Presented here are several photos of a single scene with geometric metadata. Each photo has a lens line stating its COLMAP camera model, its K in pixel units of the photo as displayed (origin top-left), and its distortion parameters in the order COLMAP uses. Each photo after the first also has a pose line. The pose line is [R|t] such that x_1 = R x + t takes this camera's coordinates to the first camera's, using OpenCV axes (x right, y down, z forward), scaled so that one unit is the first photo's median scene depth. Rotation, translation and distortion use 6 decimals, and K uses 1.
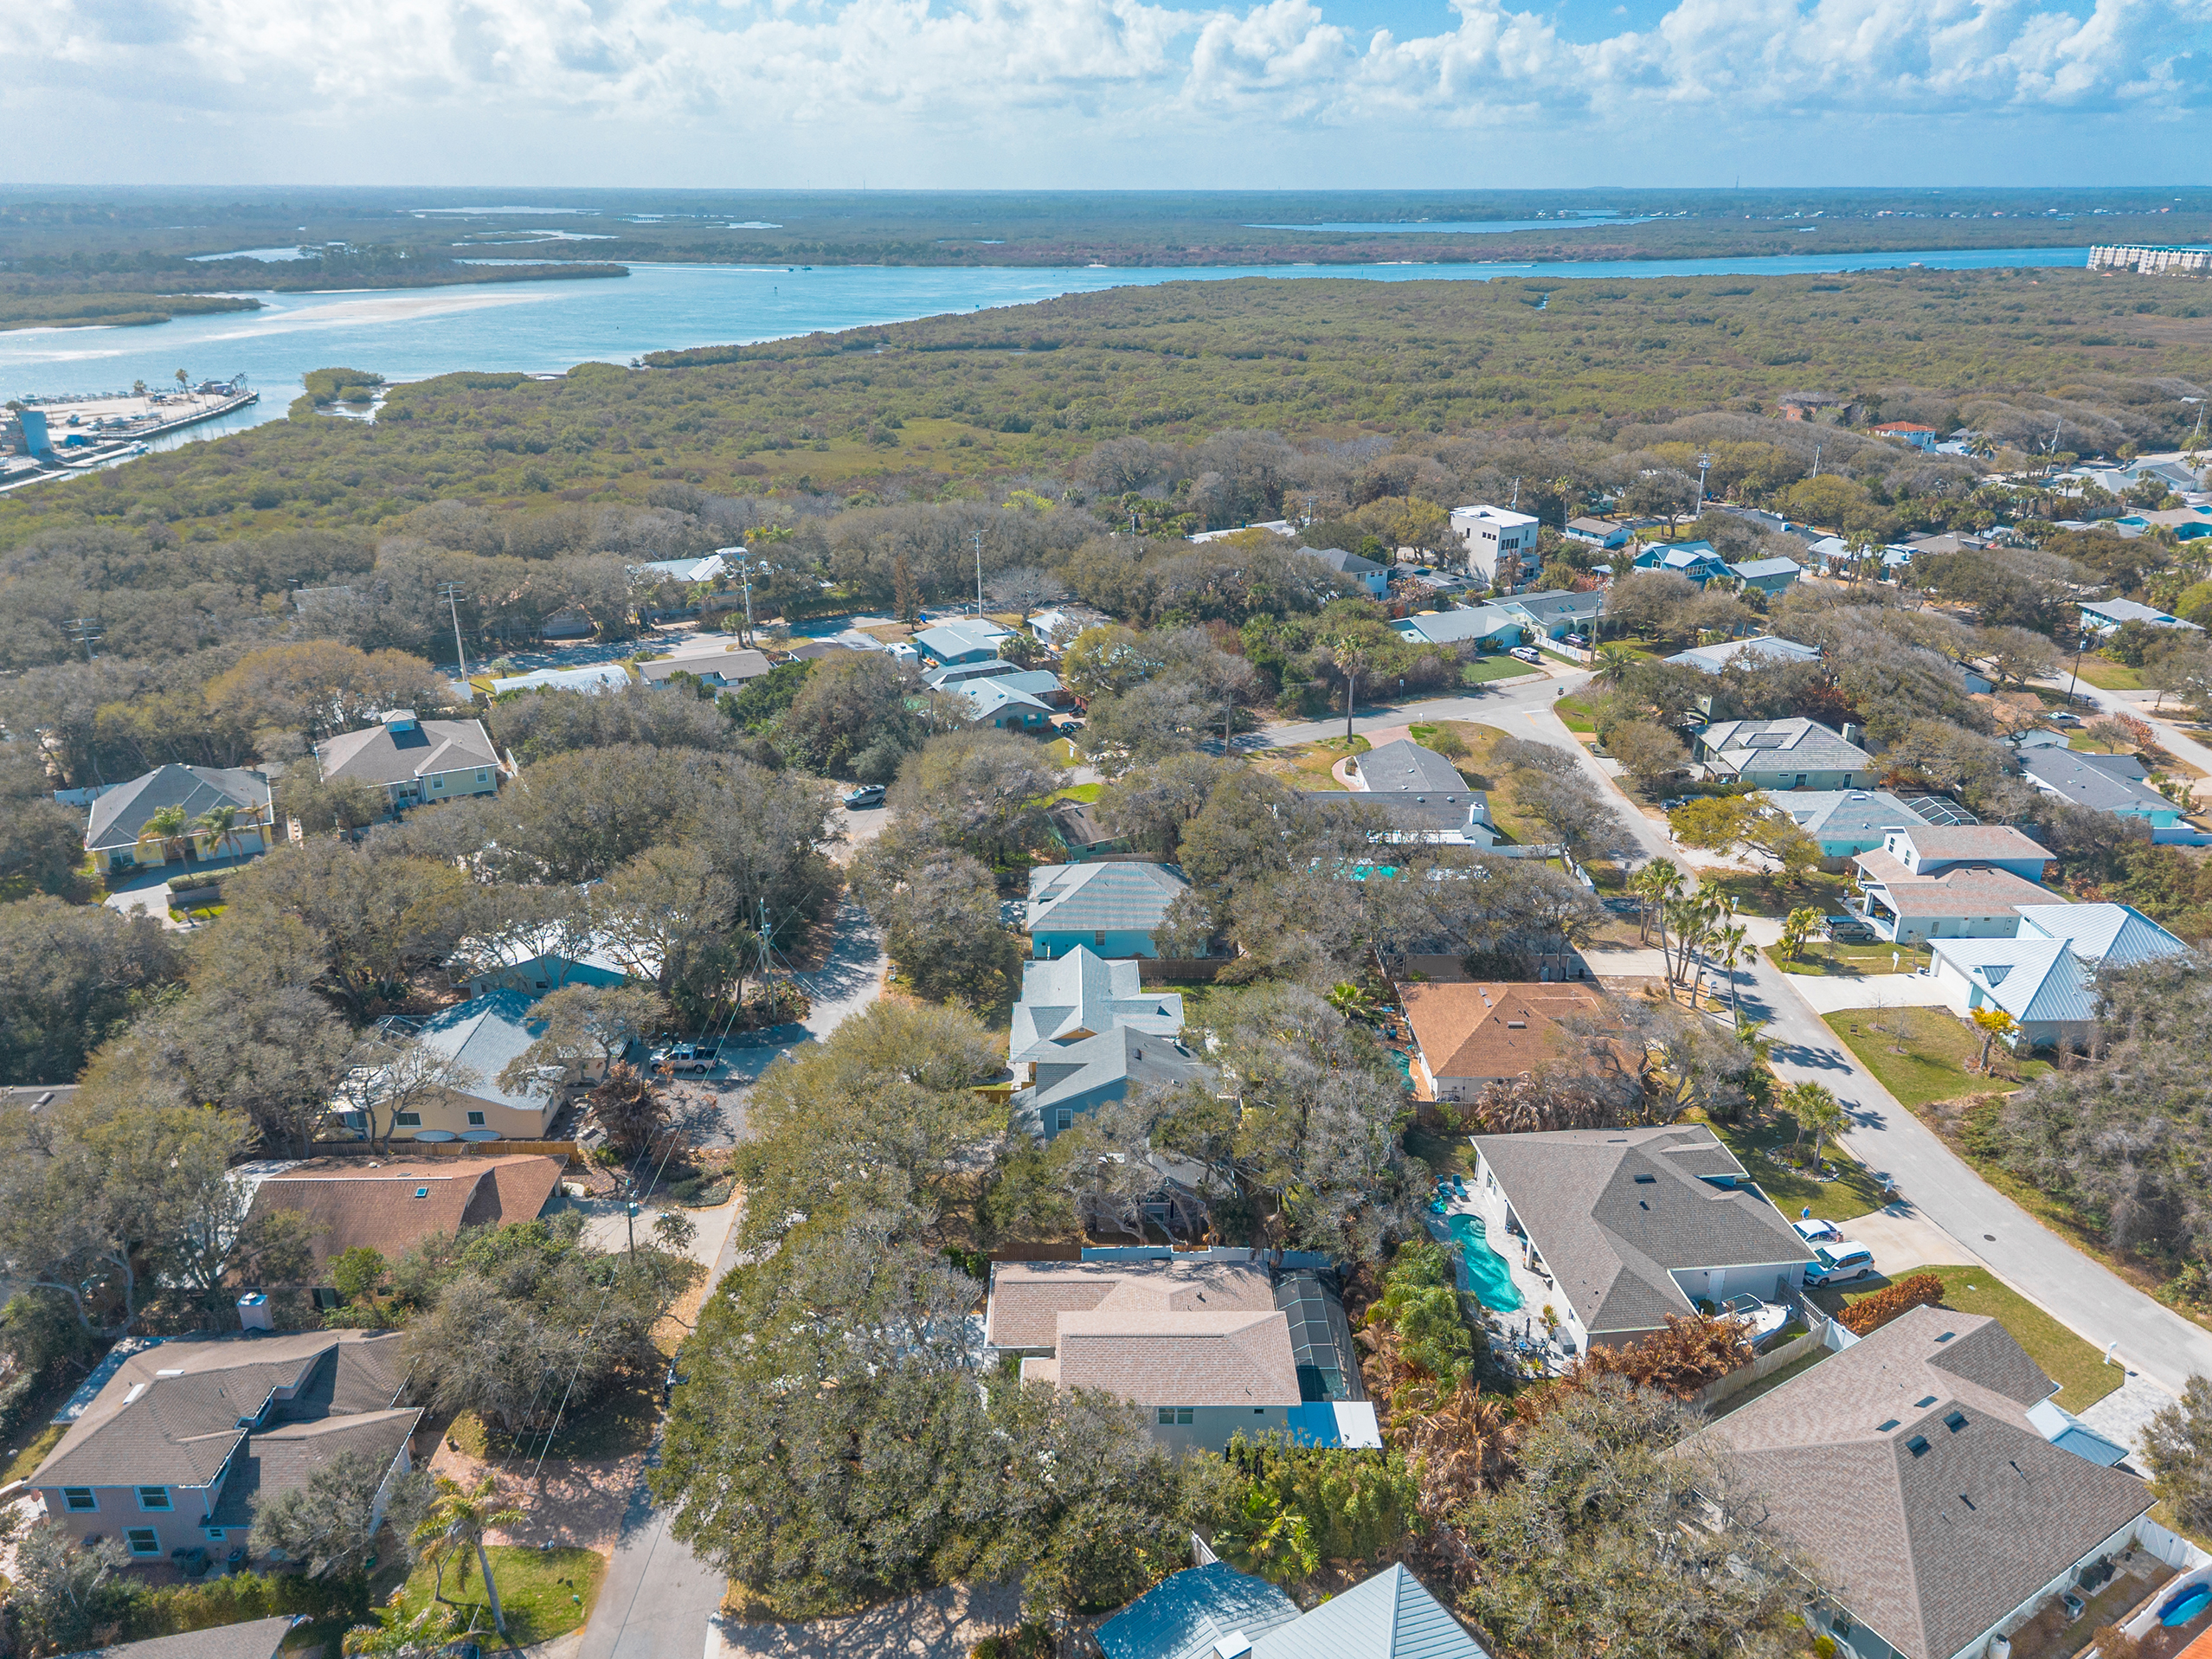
lens RADIAL K [[1549.3, 0, 1094.6], [0, 1549.3, 840.1], [0, 0, 1]] dist [0.052908, -0.057409]
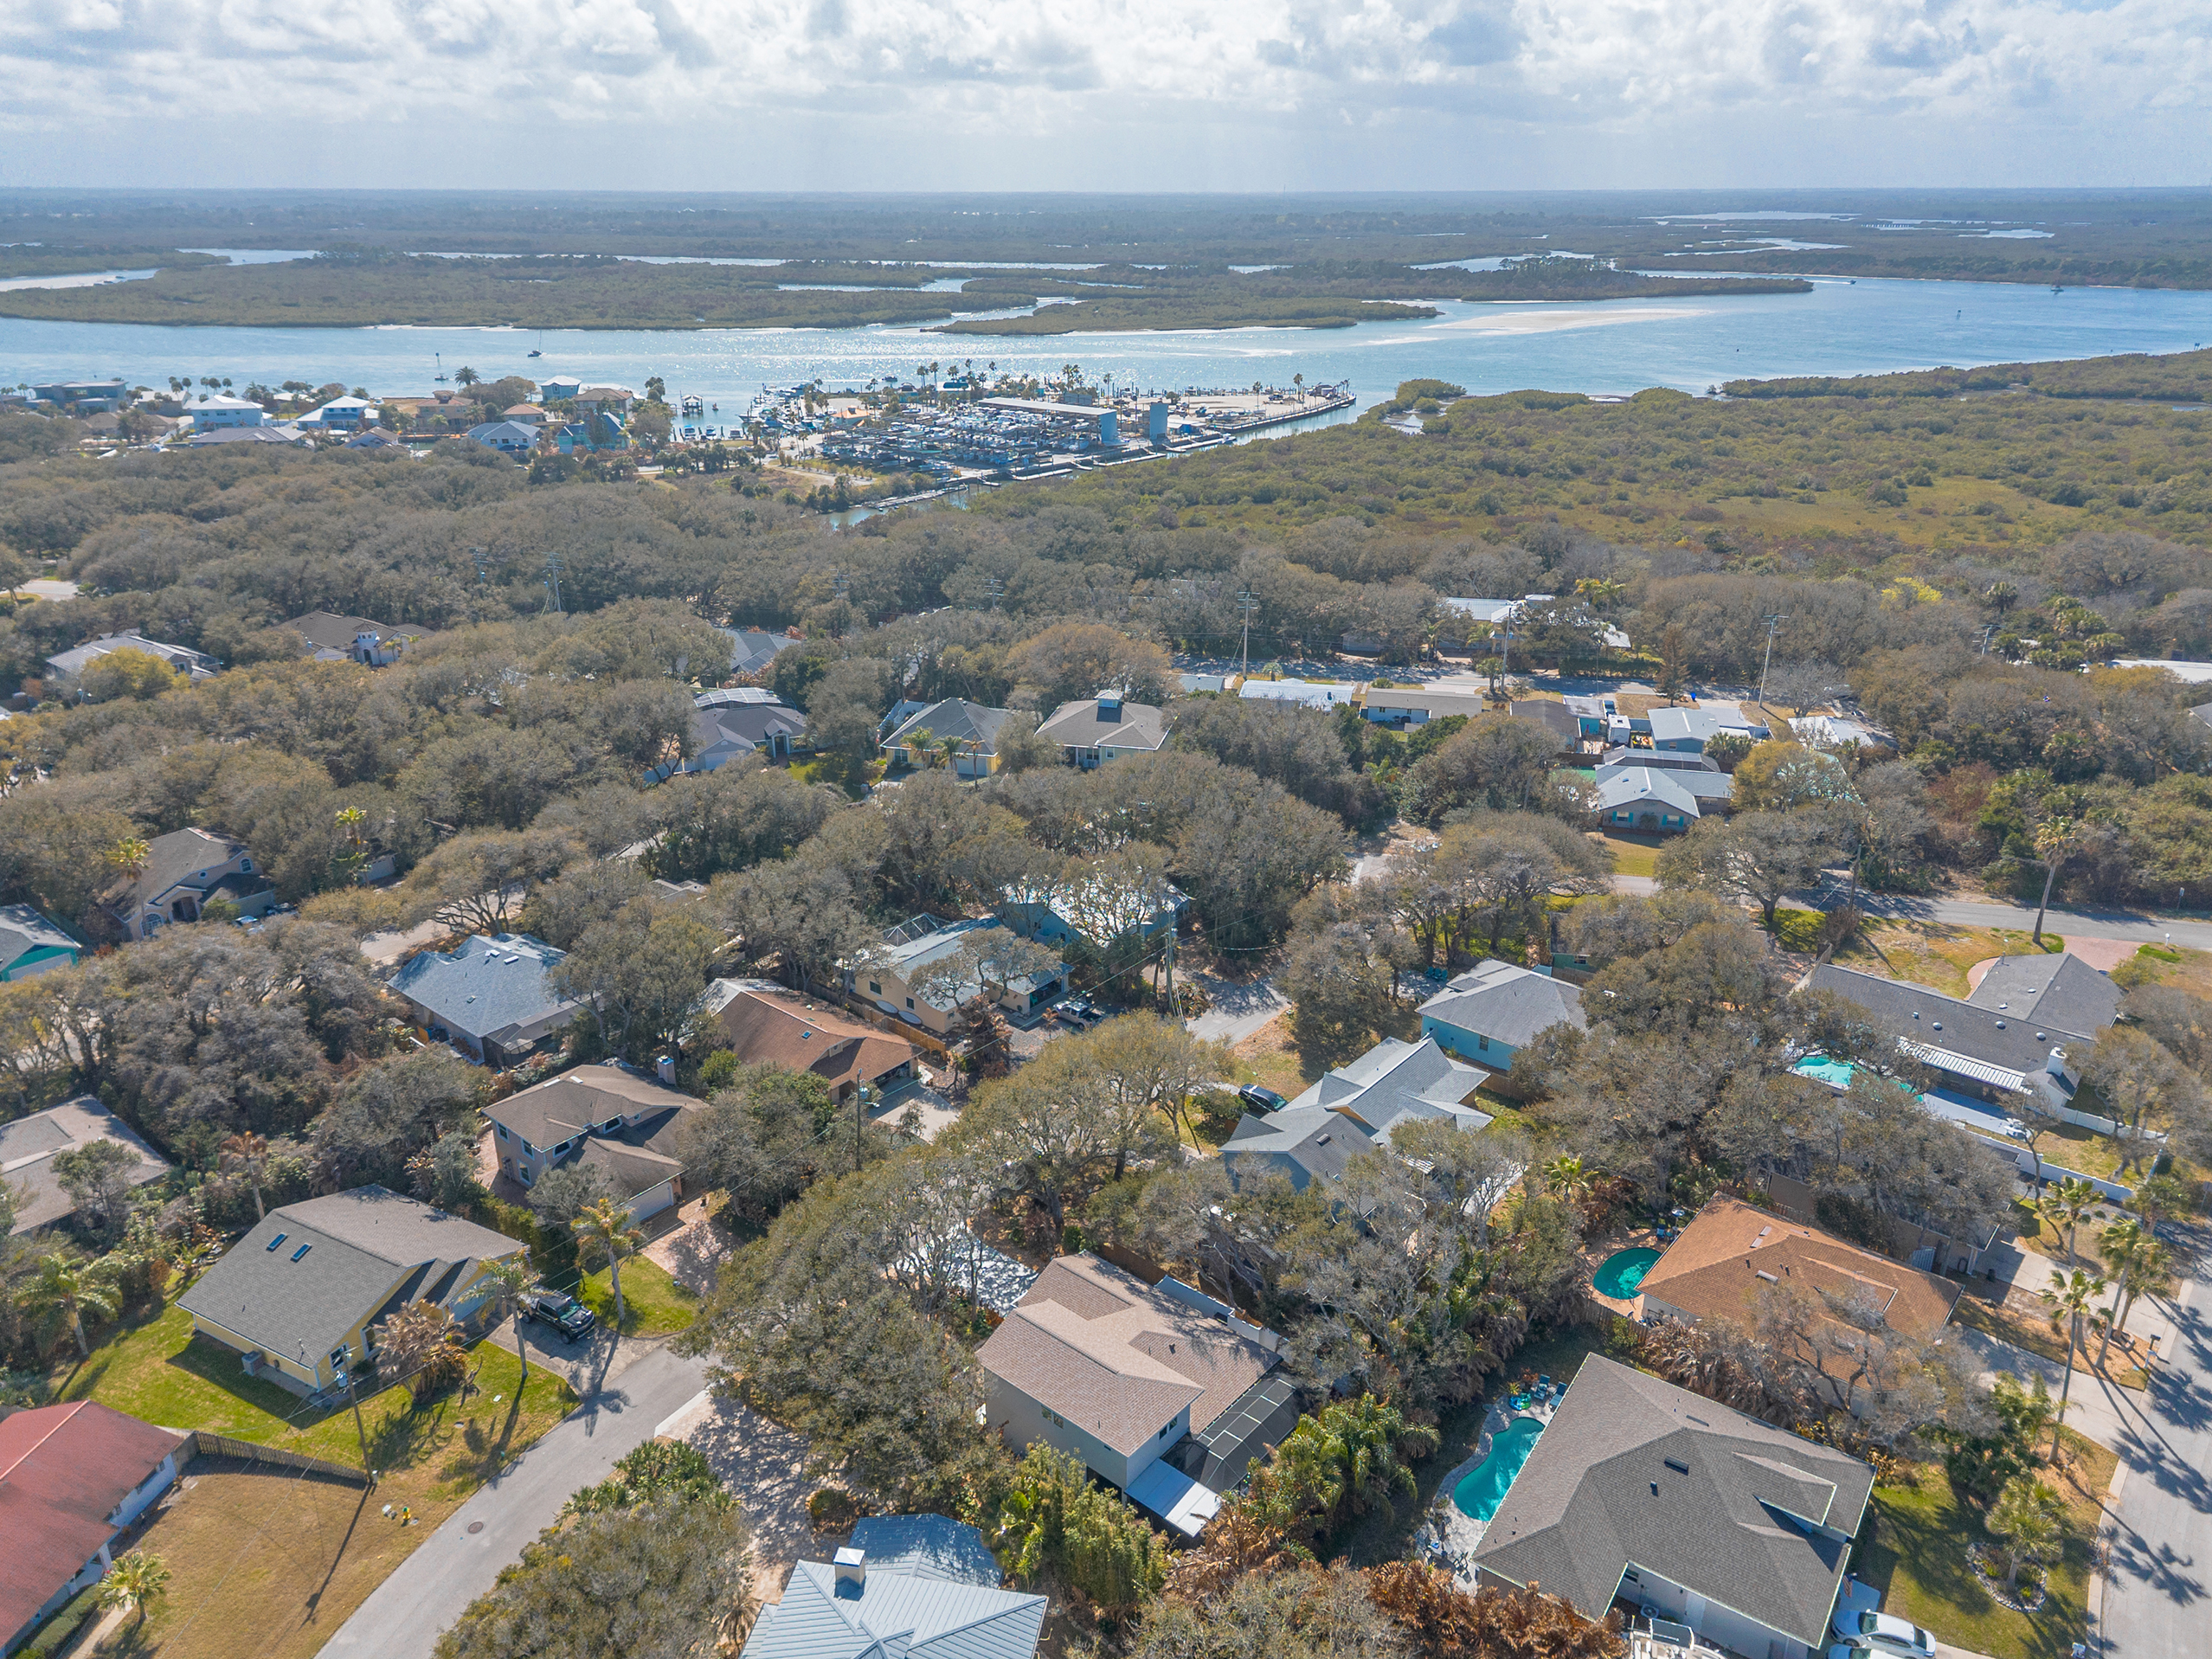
lens RADIAL K [[1544.9, 0, 1106.0], [0, 1544.9, 829.5], [0, 0, 1]] dist [0.051703, -0.042218]
pose [[0.759067, 0.245066, -0.603125, 0.105493], [-0.249782, 0.965171, 0.077811, -0.023265], [0.601187, 0.091586, 0.793843, 0.011505]]
